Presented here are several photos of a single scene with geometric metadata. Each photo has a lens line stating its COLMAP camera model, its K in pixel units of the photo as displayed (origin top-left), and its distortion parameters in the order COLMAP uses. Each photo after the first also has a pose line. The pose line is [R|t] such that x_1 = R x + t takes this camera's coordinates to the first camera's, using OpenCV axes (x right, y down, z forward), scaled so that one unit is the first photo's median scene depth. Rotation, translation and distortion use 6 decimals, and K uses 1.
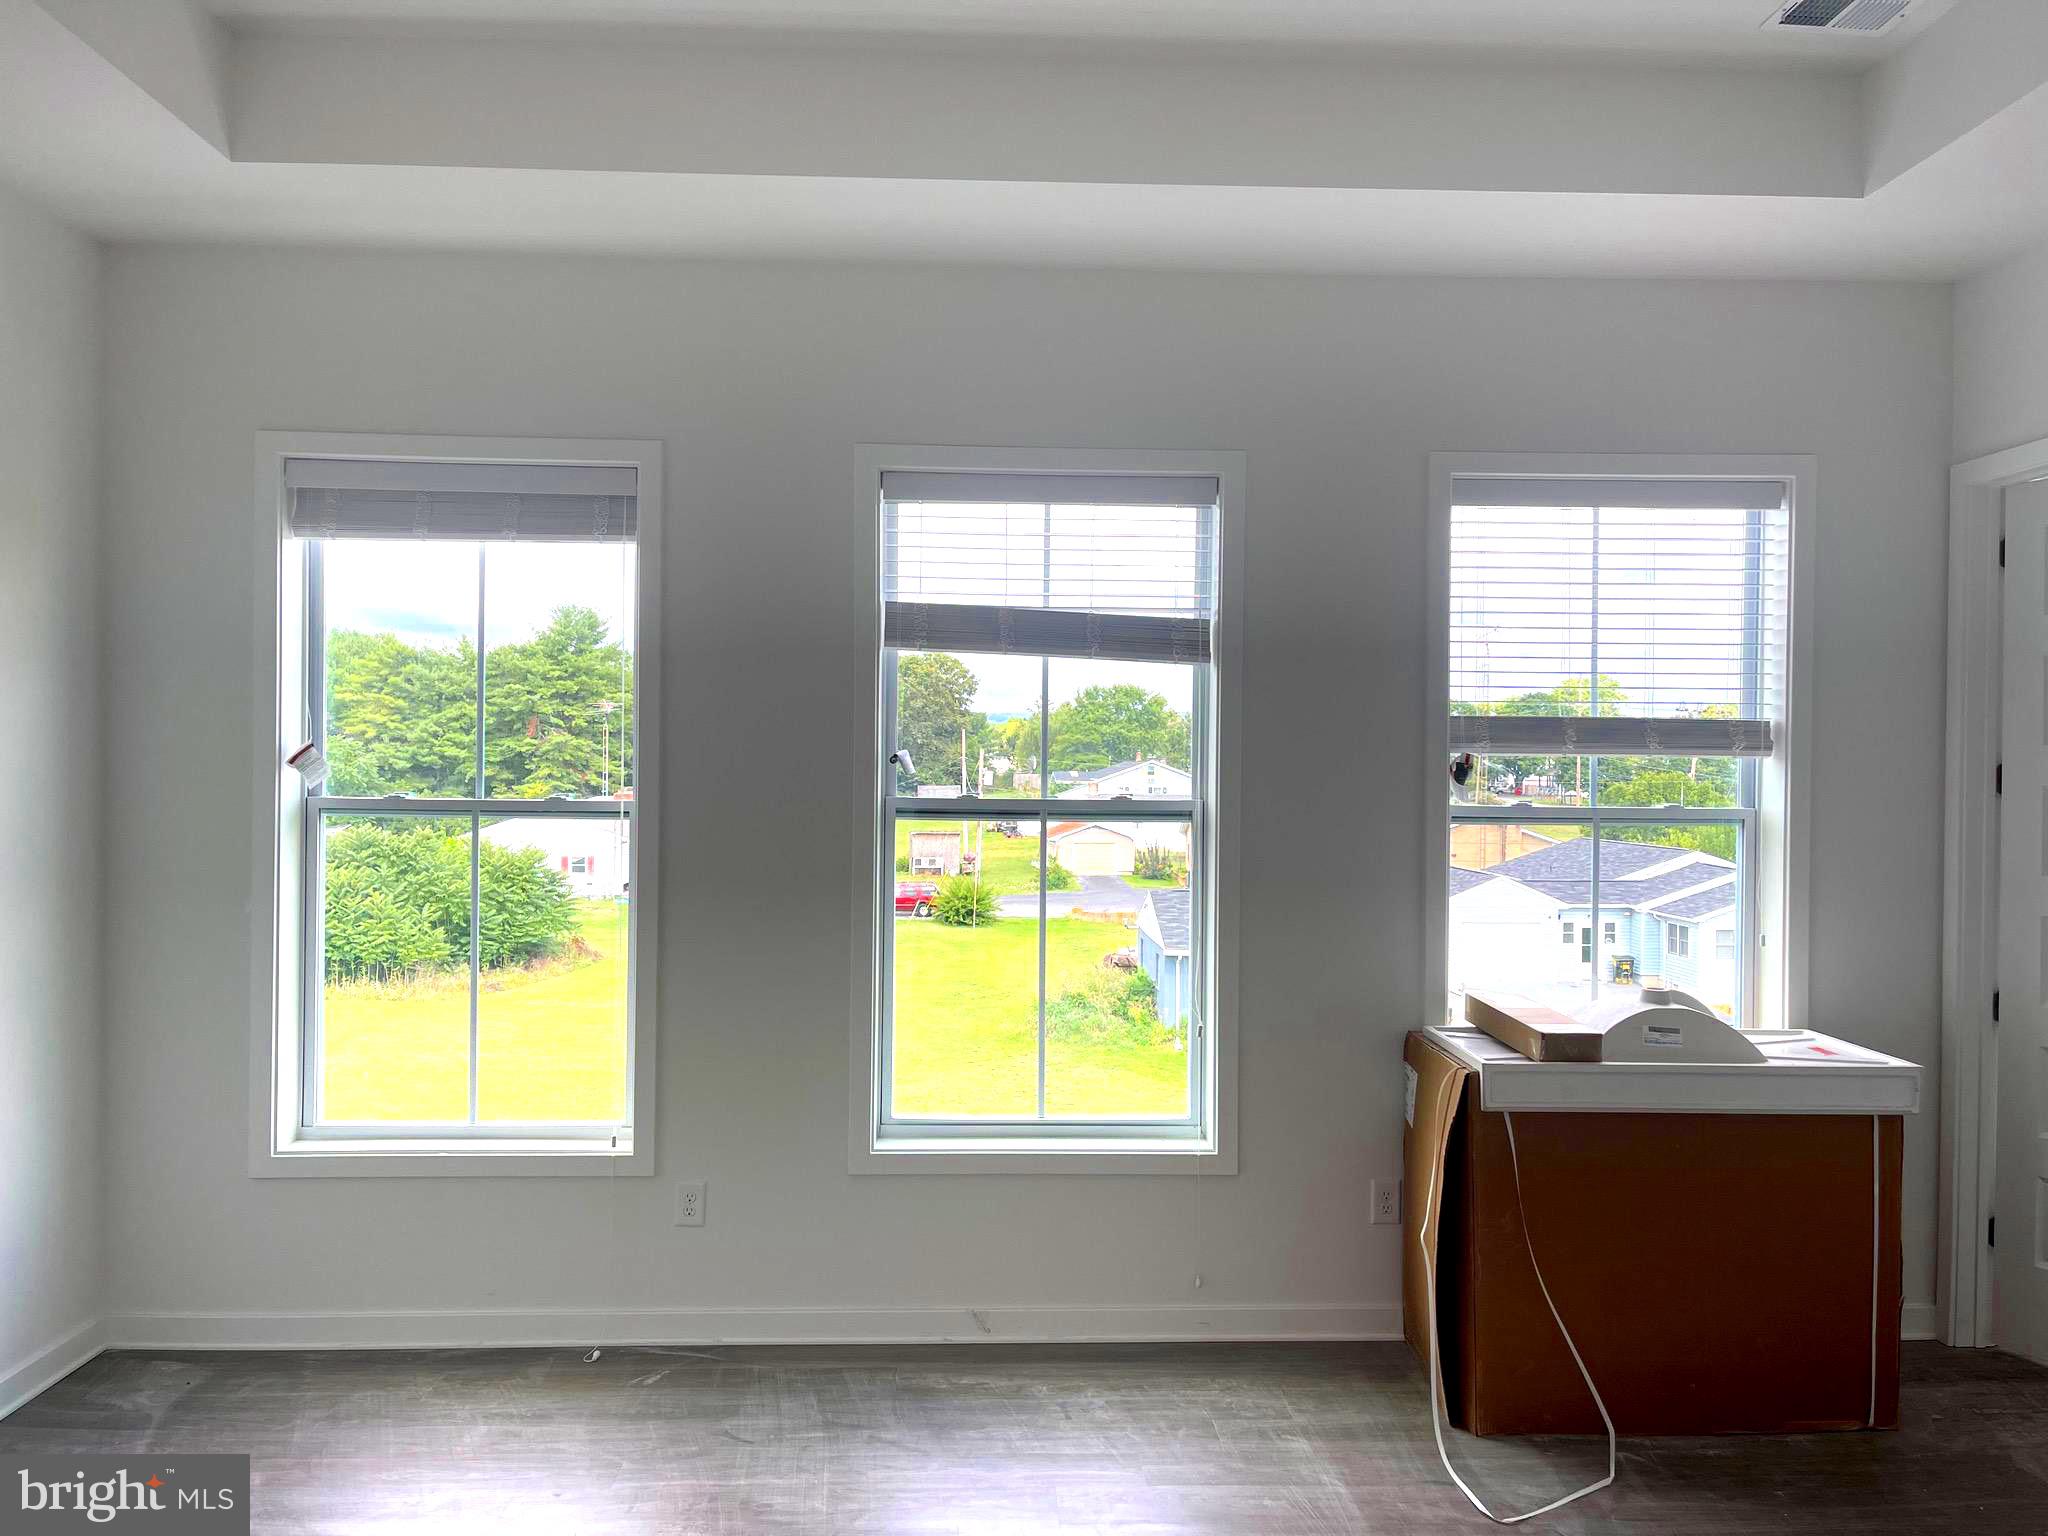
lens RADIAL K [[1540.6, 0, 1016.7], [0, 1540.6, 780.2], [0, 0, 1]] dist [0.079807, -0.107315]
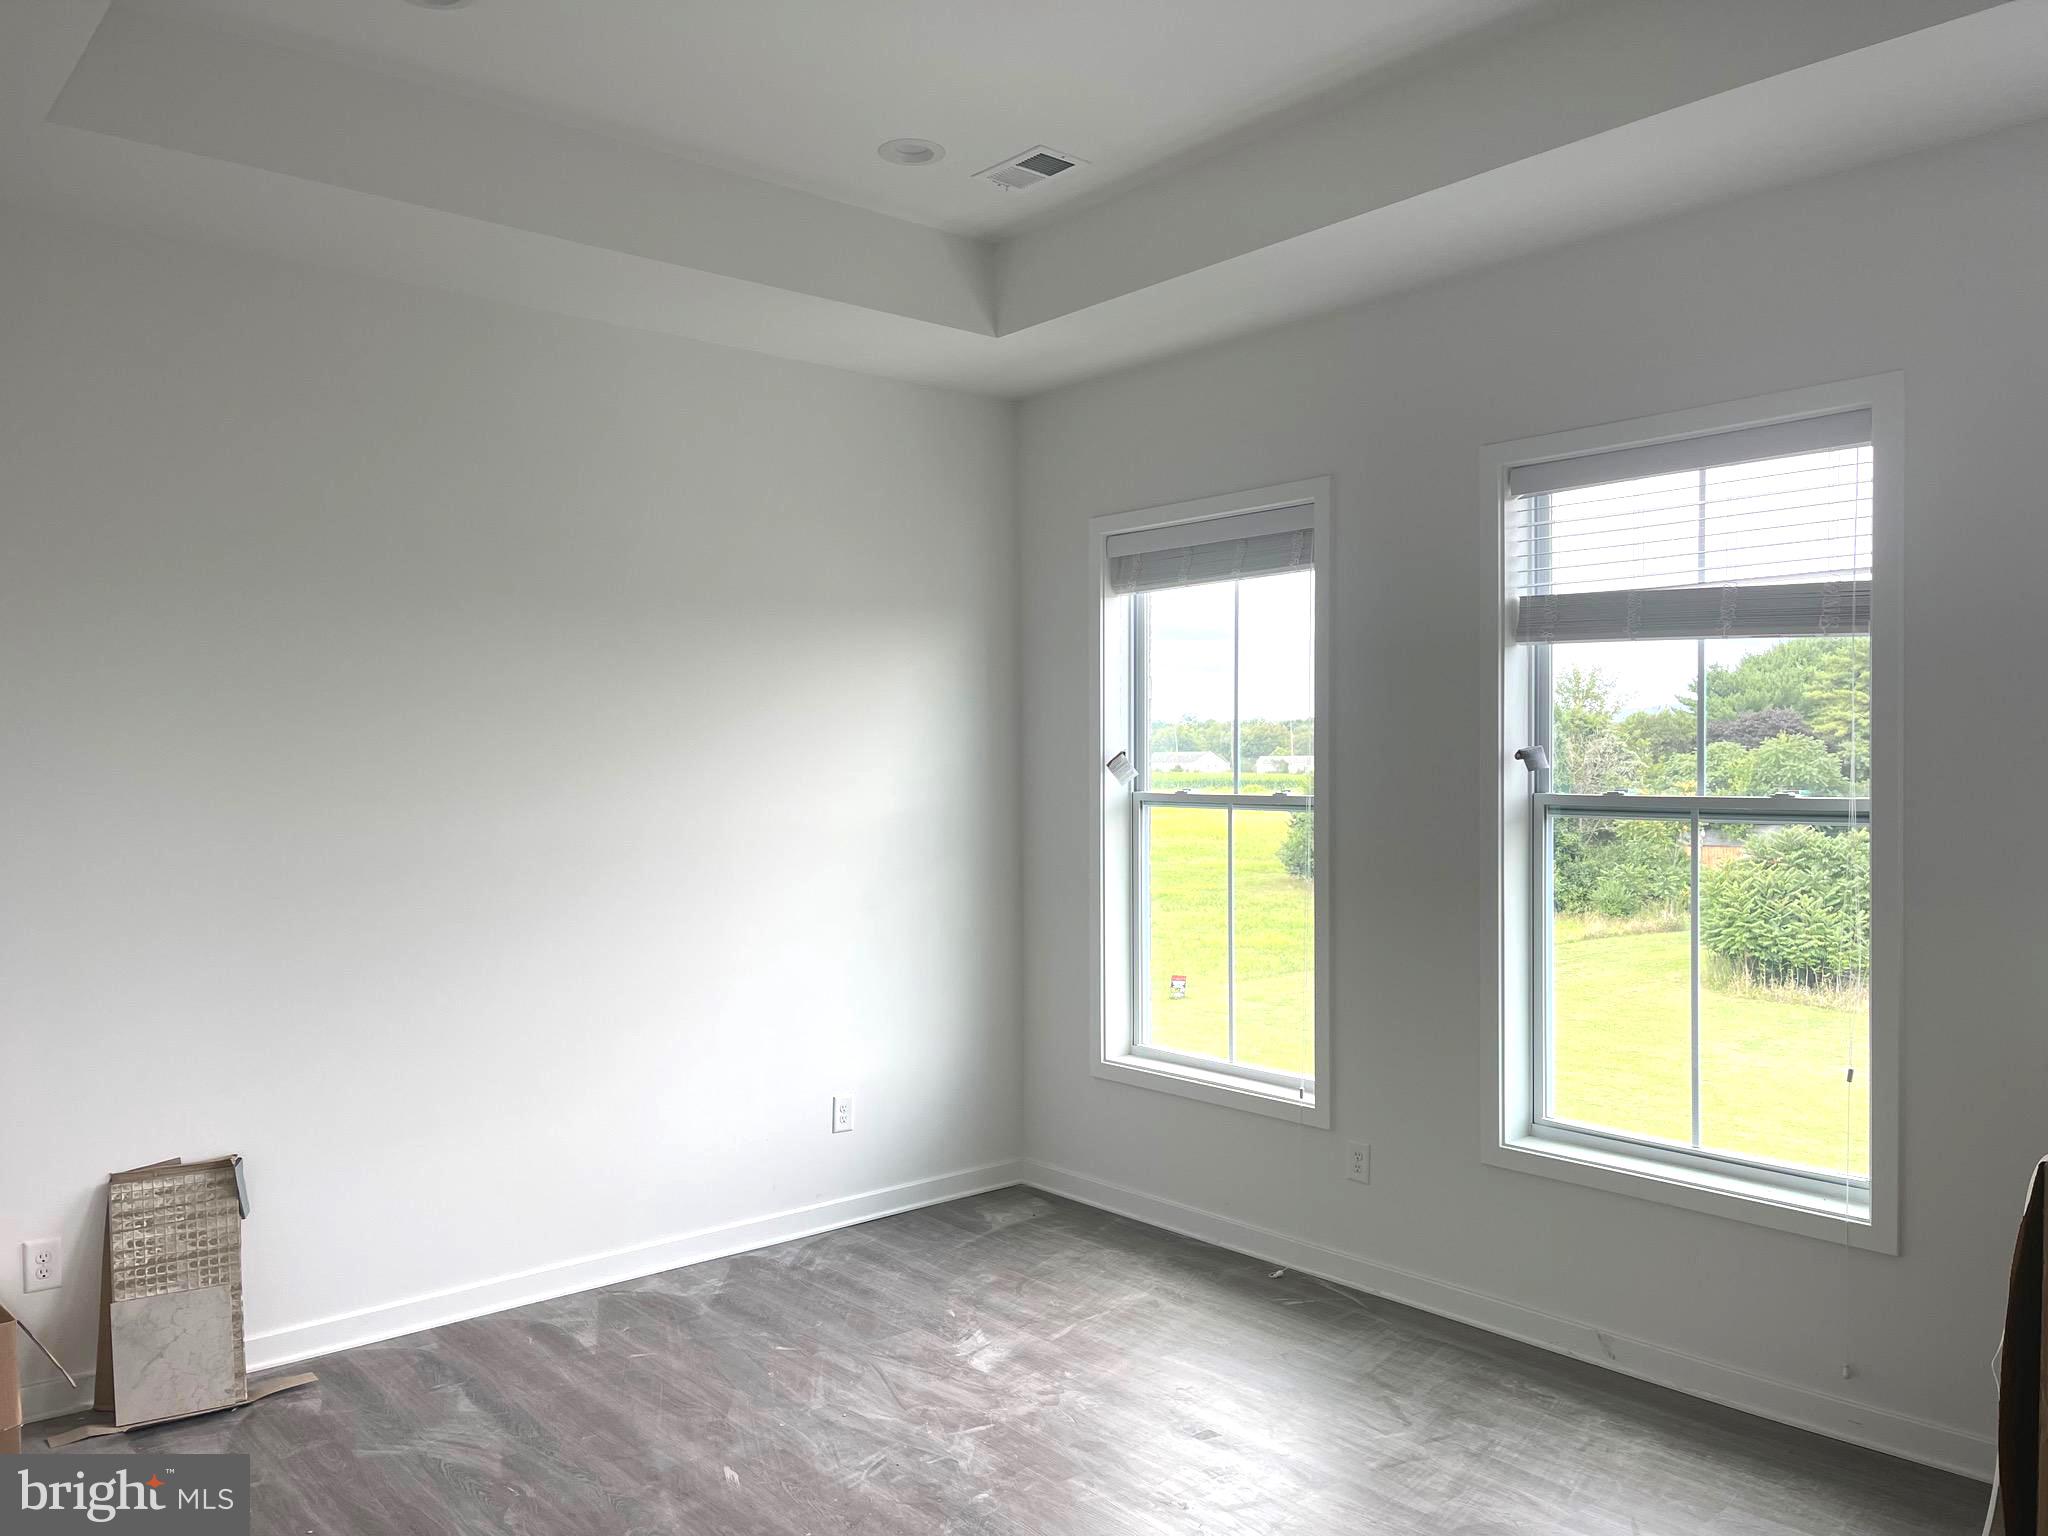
lens RADIAL K [[1530.9, 0, 1027.2], [0, 1530.9, 782.4], [0, 0, 1]] dist [0.077730, -0.094881]
pose [[0.628972, -0.004103, -0.777417, 0.474847], [0.004993, 0.999987, -0.001238, 0.003239], [0.777412, -0.003103, 0.628985, 0.123623]]
